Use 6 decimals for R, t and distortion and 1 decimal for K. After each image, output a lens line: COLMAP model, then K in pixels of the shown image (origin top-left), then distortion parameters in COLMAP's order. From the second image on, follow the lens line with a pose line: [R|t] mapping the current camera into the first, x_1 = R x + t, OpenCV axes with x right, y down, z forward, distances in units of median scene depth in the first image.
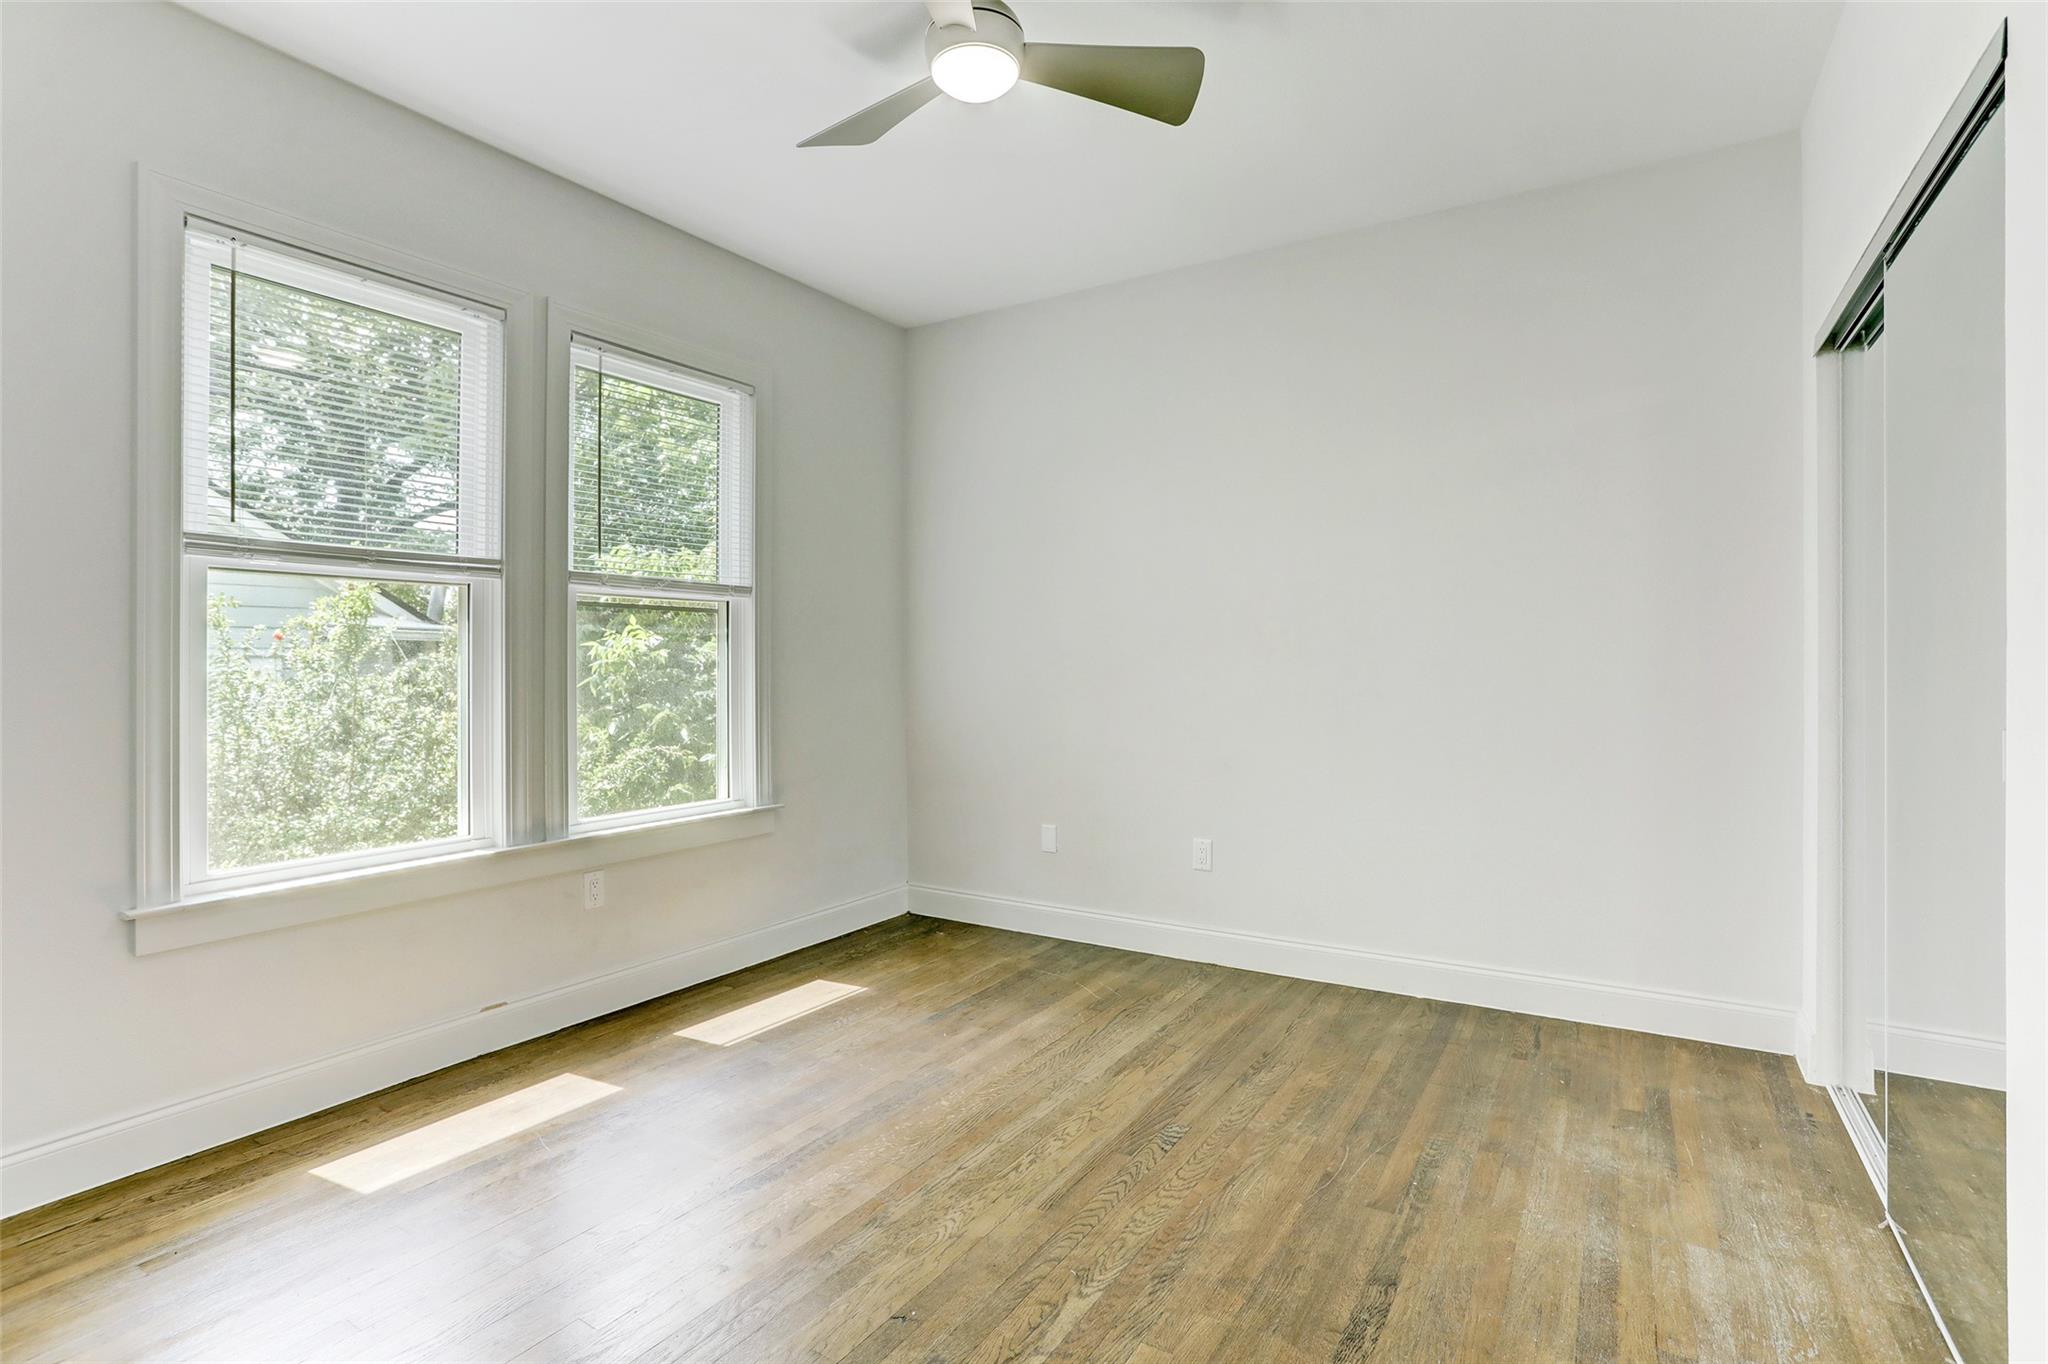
lens RADIAL K [[993.9, 0, 1018.2], [0, 993.9, 648.6], [0, 0, 1]] dist [-0.064288, 0.021833]
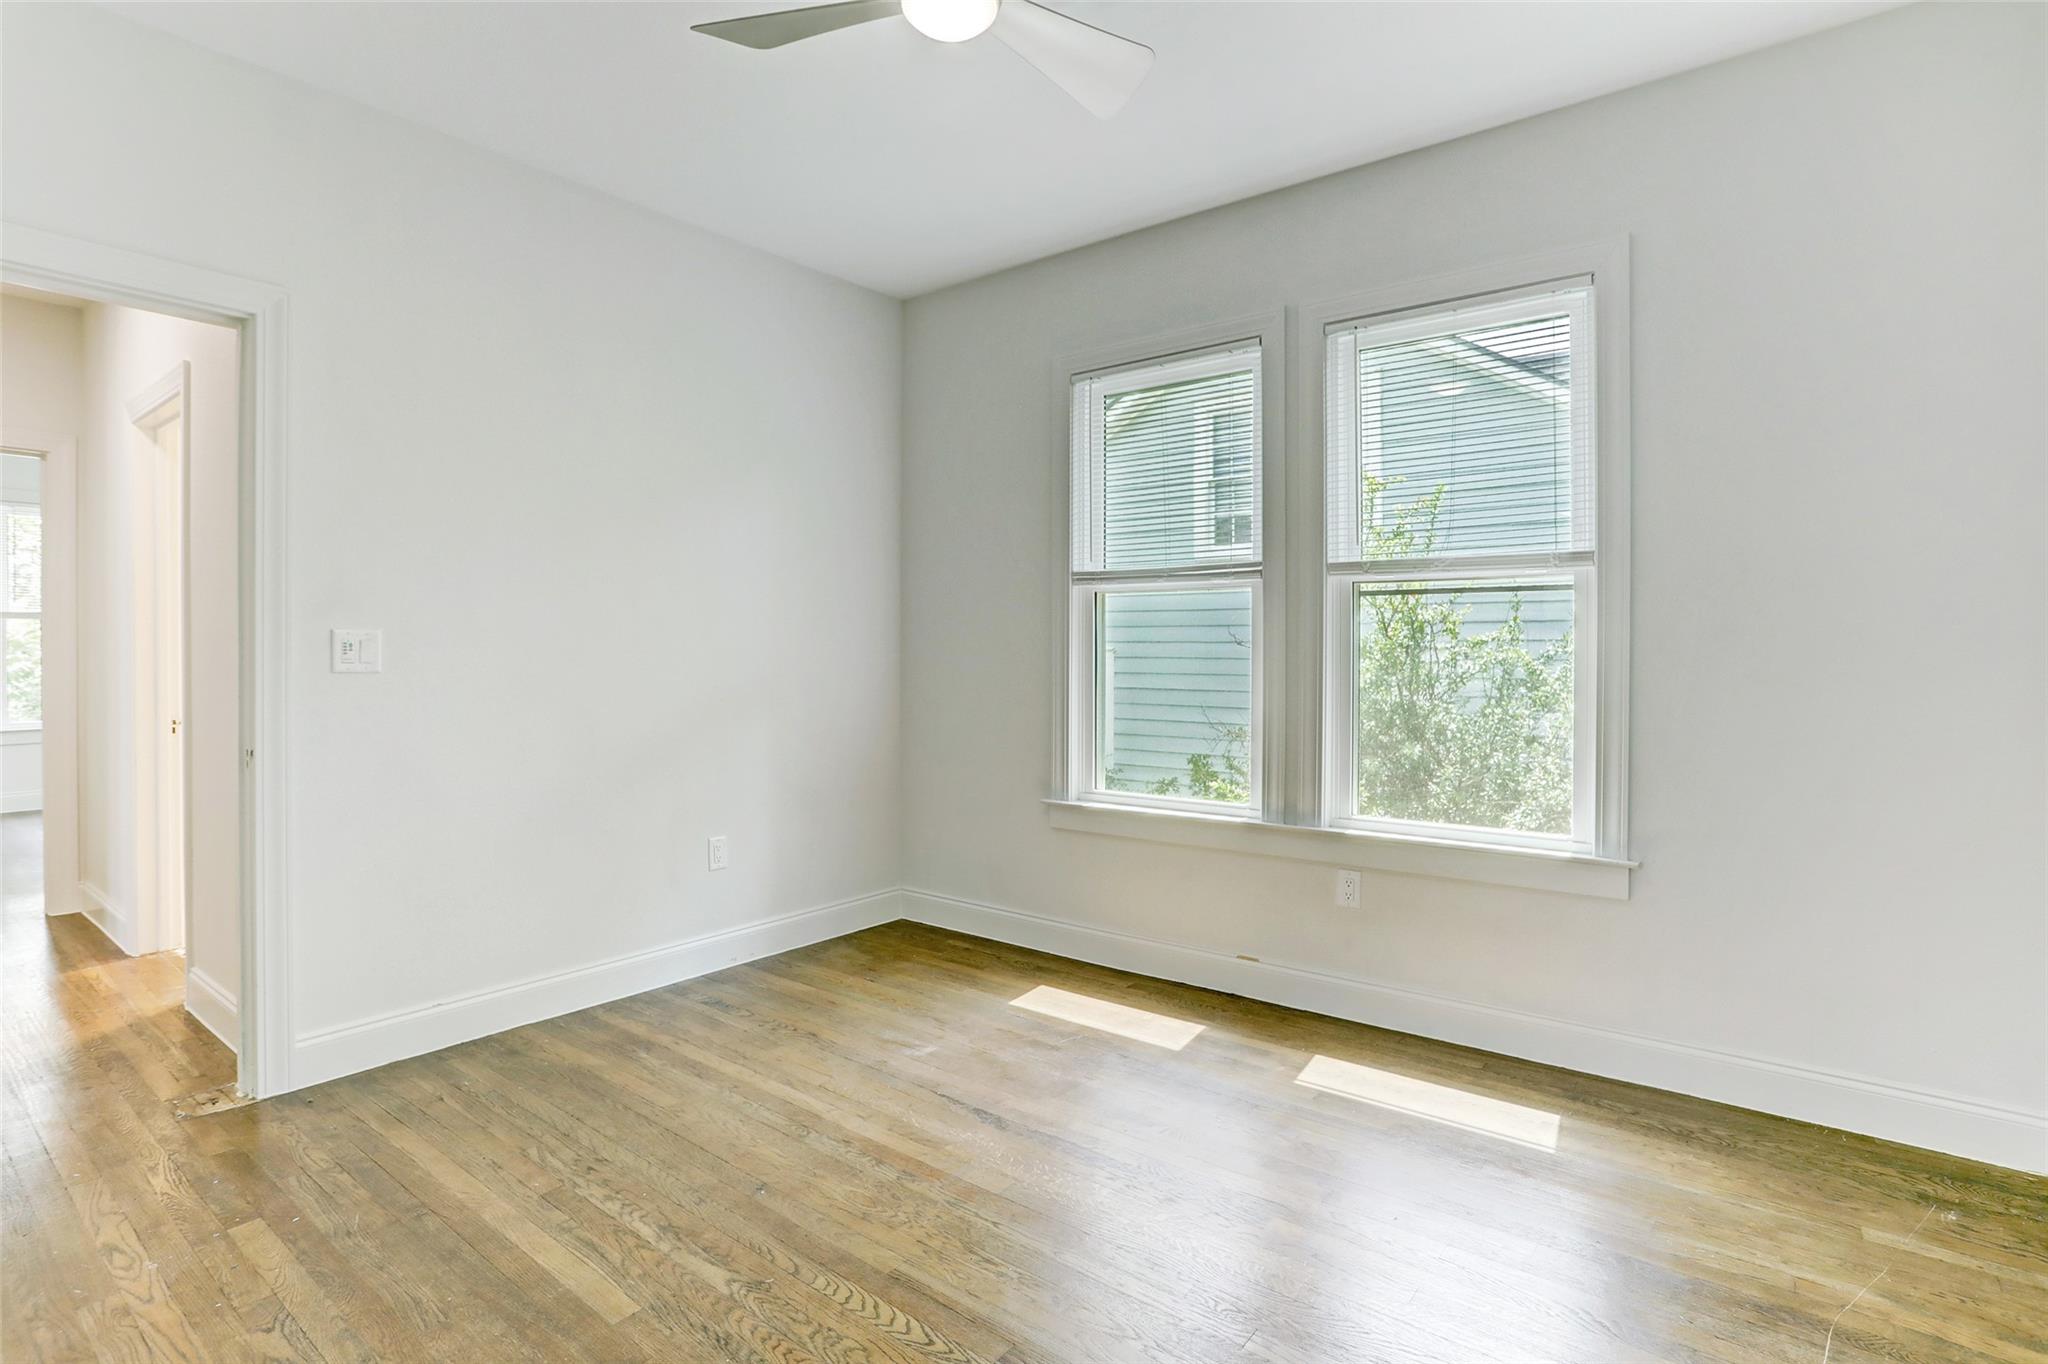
lens RADIAL K [[993.9, 0, 1018.2], [0, 993.9, 648.6], [0, 0, 1]] dist [-0.064288, 0.021833]
pose [[-0.106672, 0.000080, -0.994294, 0.615437], [0.008551, 0.999963, -0.000837, 0.006720], [0.994258, -0.008591, -0.106669, 0.839269]]
